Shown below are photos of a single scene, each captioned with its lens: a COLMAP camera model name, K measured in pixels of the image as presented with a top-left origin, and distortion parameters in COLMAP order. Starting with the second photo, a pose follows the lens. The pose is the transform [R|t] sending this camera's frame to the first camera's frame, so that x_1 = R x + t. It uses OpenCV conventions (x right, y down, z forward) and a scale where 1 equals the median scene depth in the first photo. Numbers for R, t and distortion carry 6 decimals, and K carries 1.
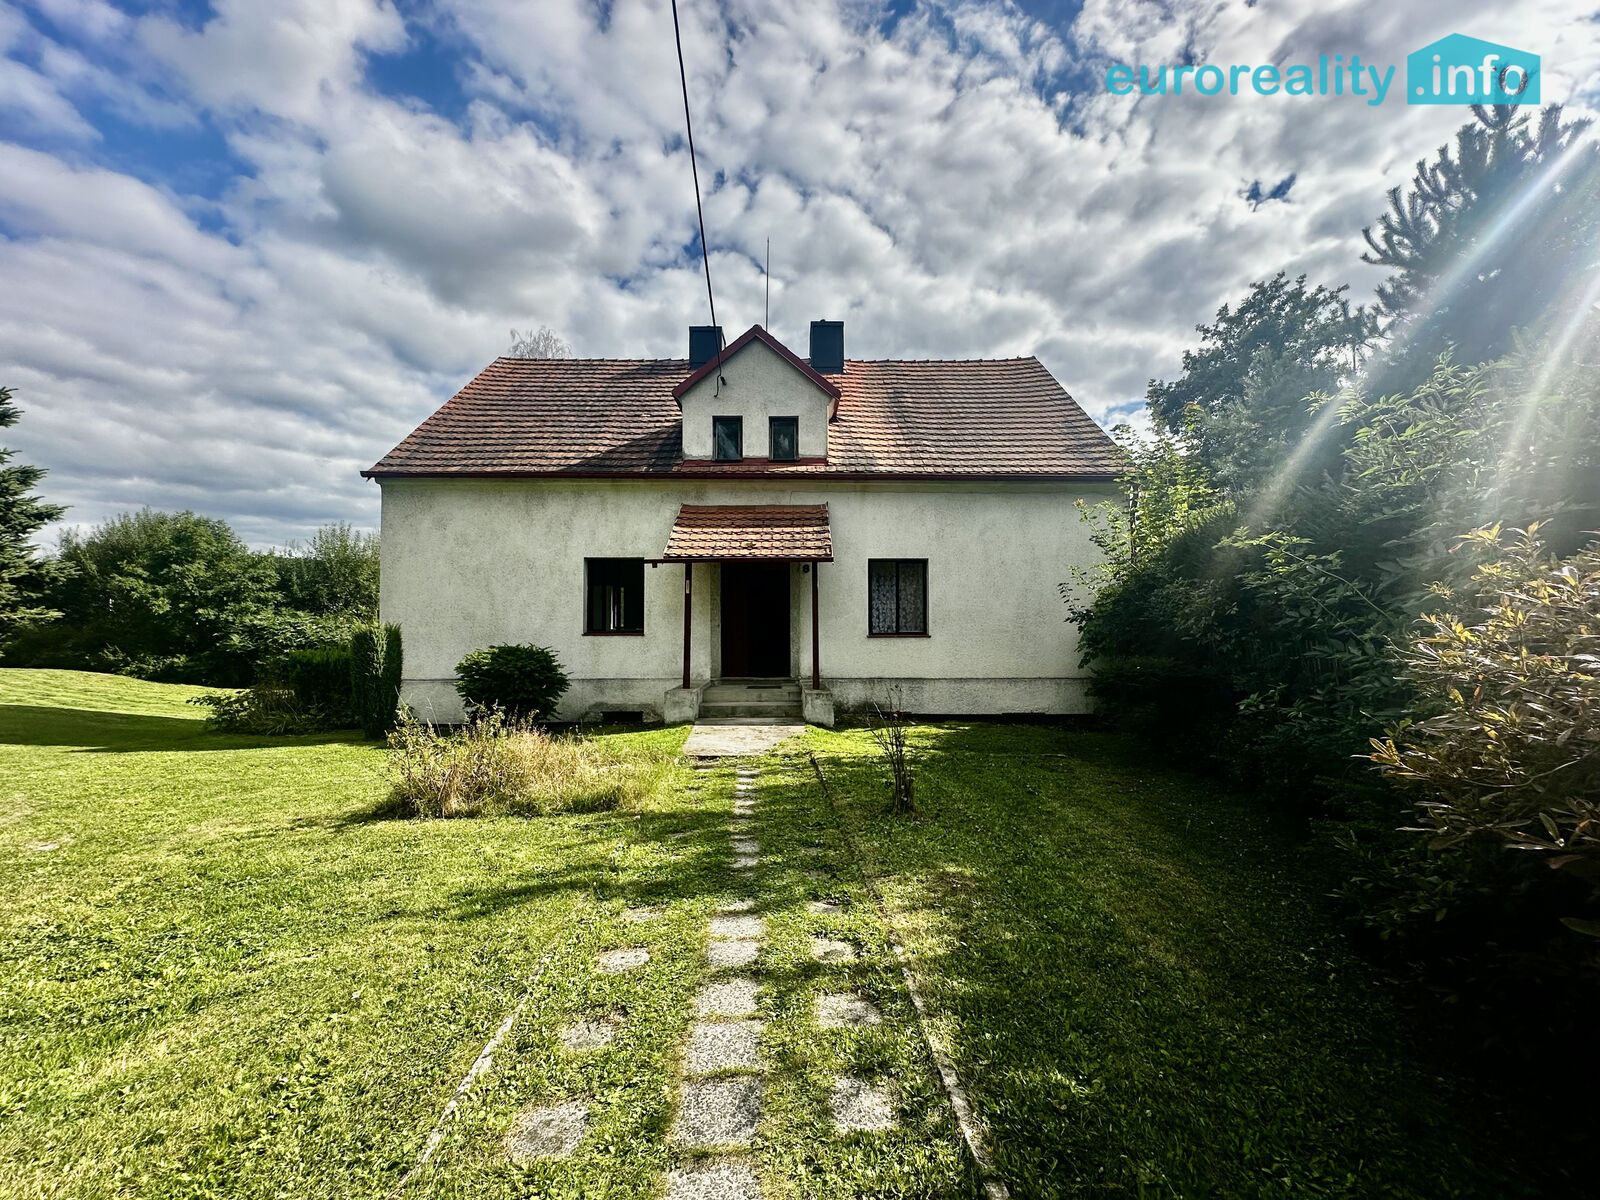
lens RADIAL K [[640.2, 0, 795.1], [0, 640.2, 590.1], [0, 0, 1]] dist [-0.006559, 0.002389]
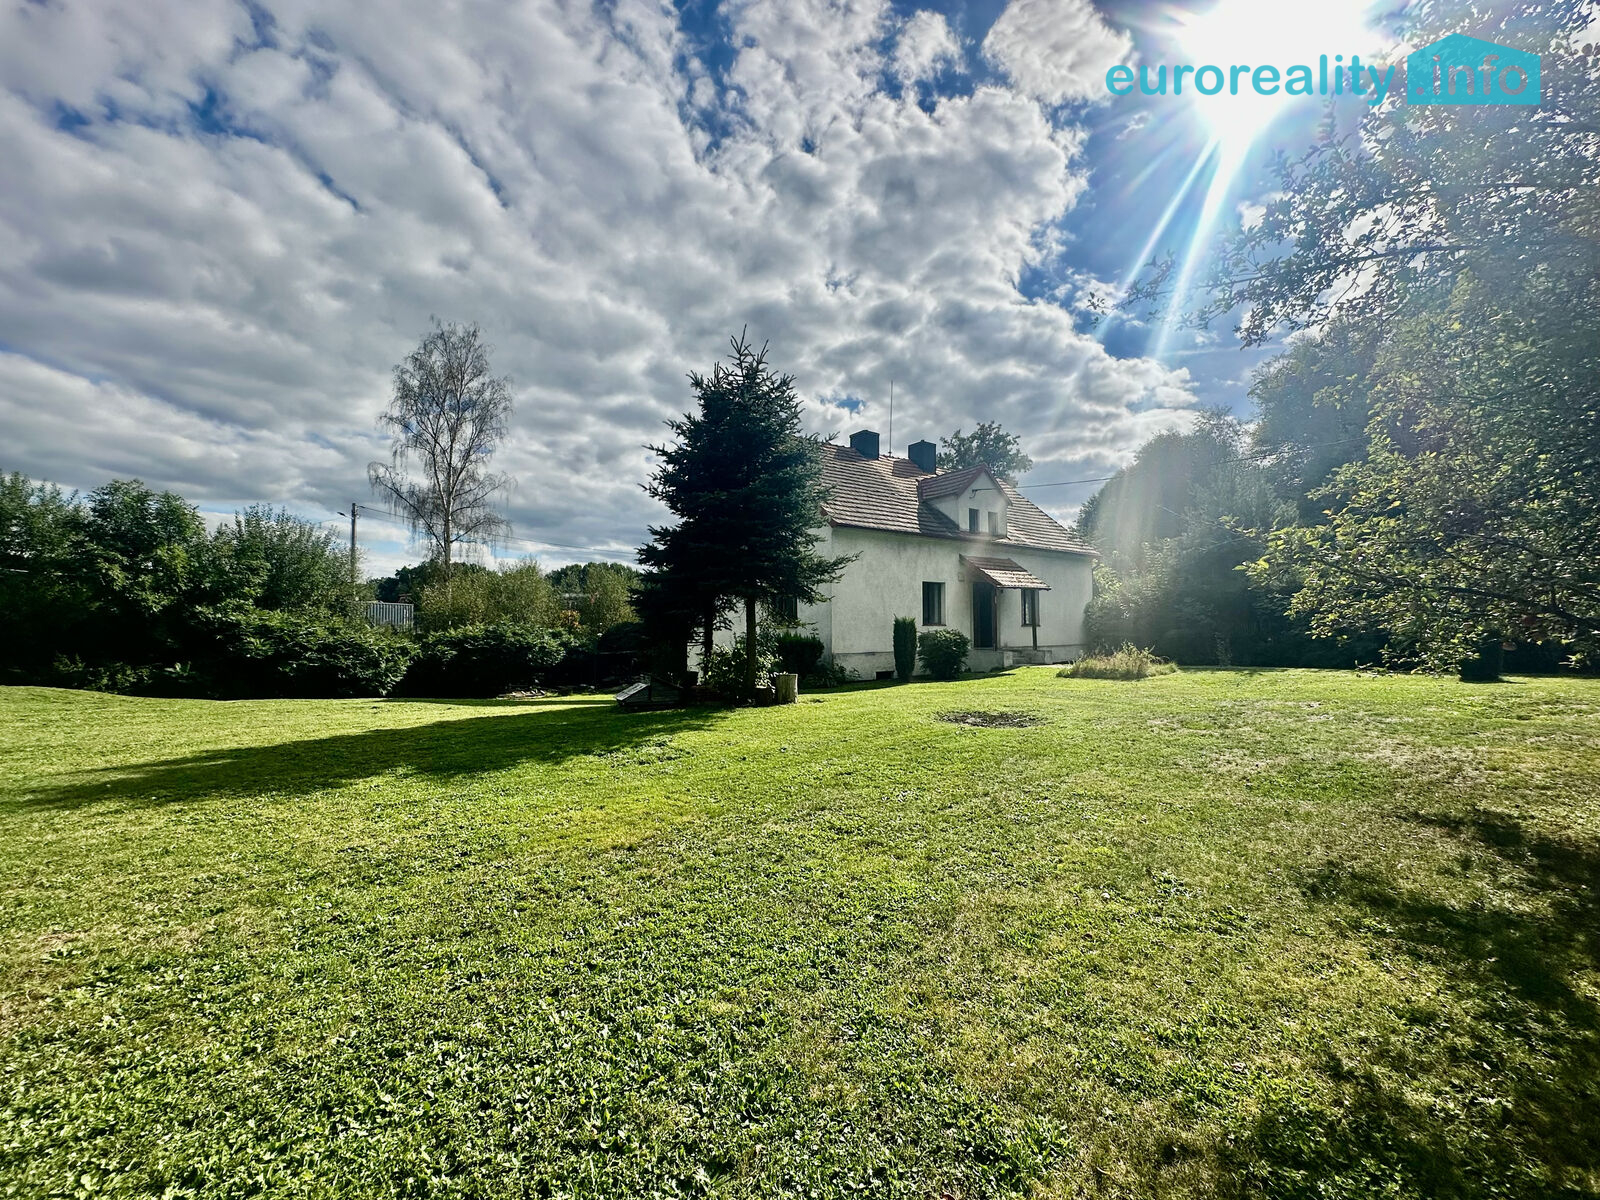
lens RADIAL K [[640.2, 0, 806.4], [0, 640.2, 636.5], [0, 0, 1]] dist [-0.006559, 0.002389]
pose [[0.818338, -0.010530, 0.574641, -0.696999], [-0.022482, 0.998481, 0.050312, 0.008050], [-0.574297, -0.054091, 0.816858, -0.120747]]
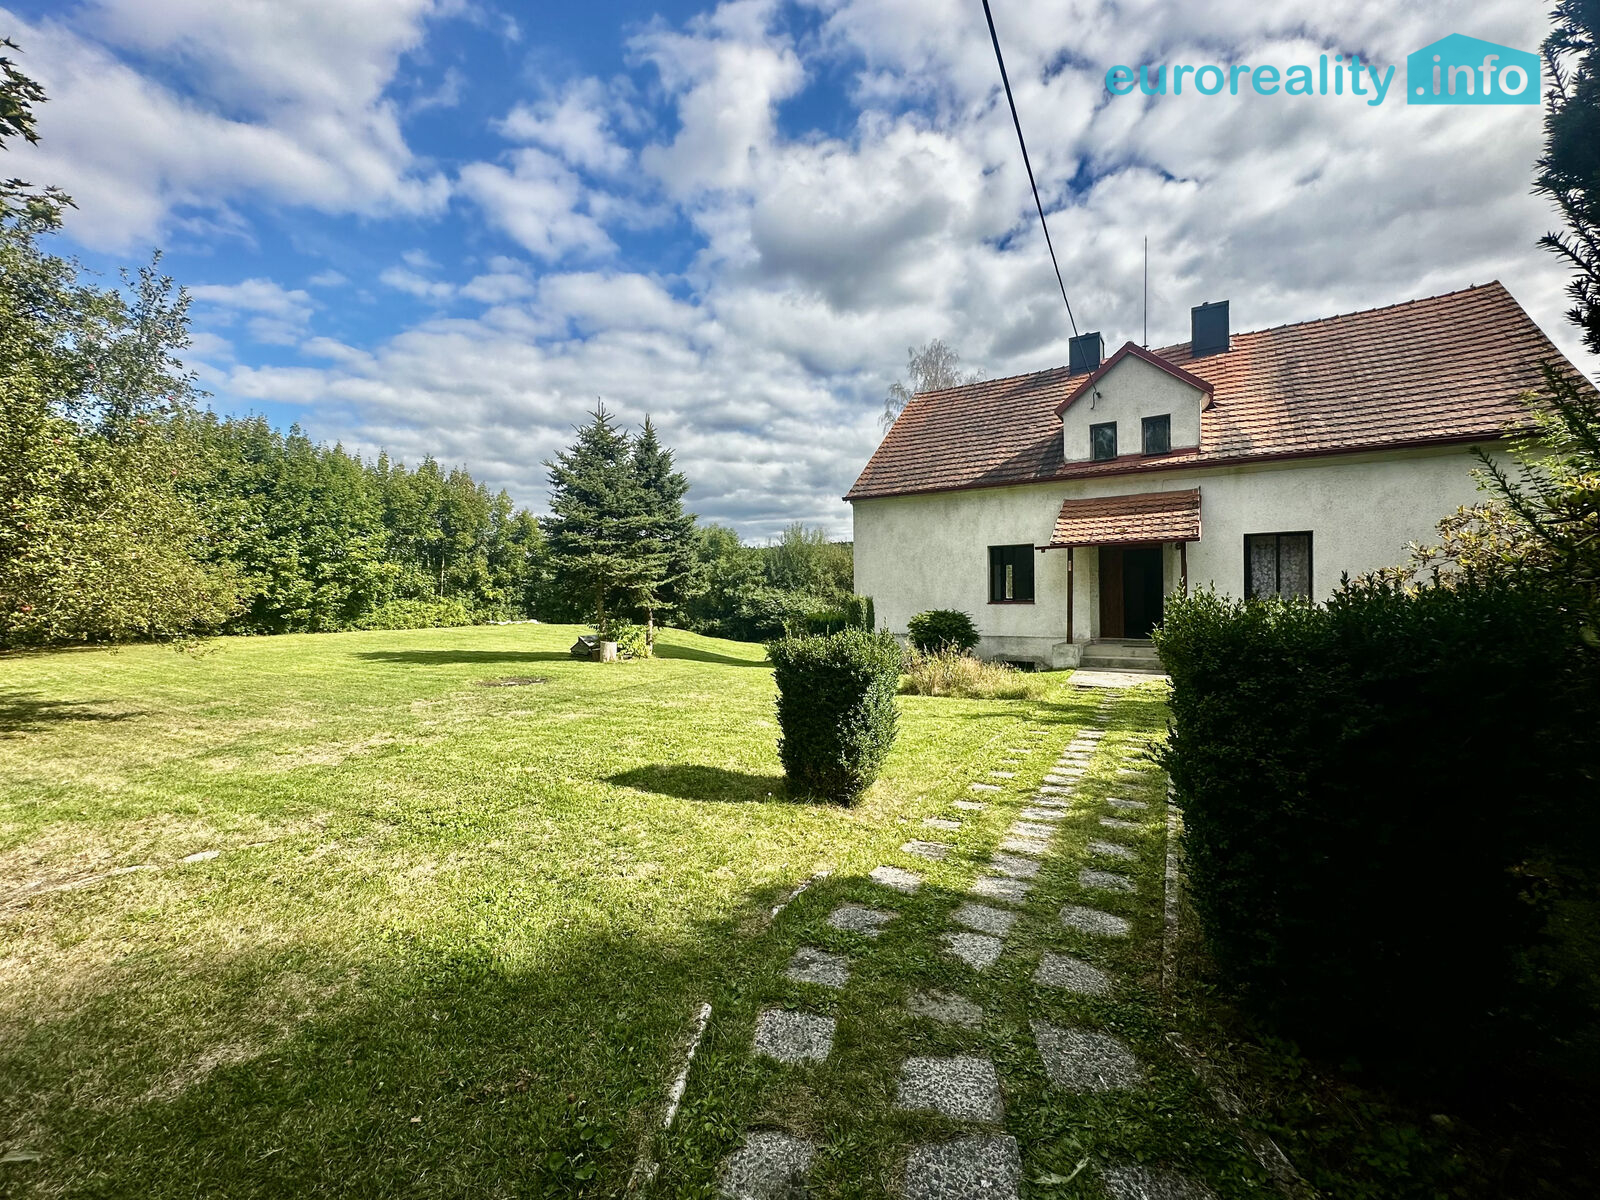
lens RADIAL K [[640.2, 0, 799.9], [0, 640.2, 606.0], [0, 0, 1]] dist [-0.006559, 0.002389]
pose [[0.837644, -0.000075, -0.546217, 0.037577], [0.036345, 0.997791, 0.055599, -0.007151], [0.545007, -0.066424, 0.835796, -0.176286]]
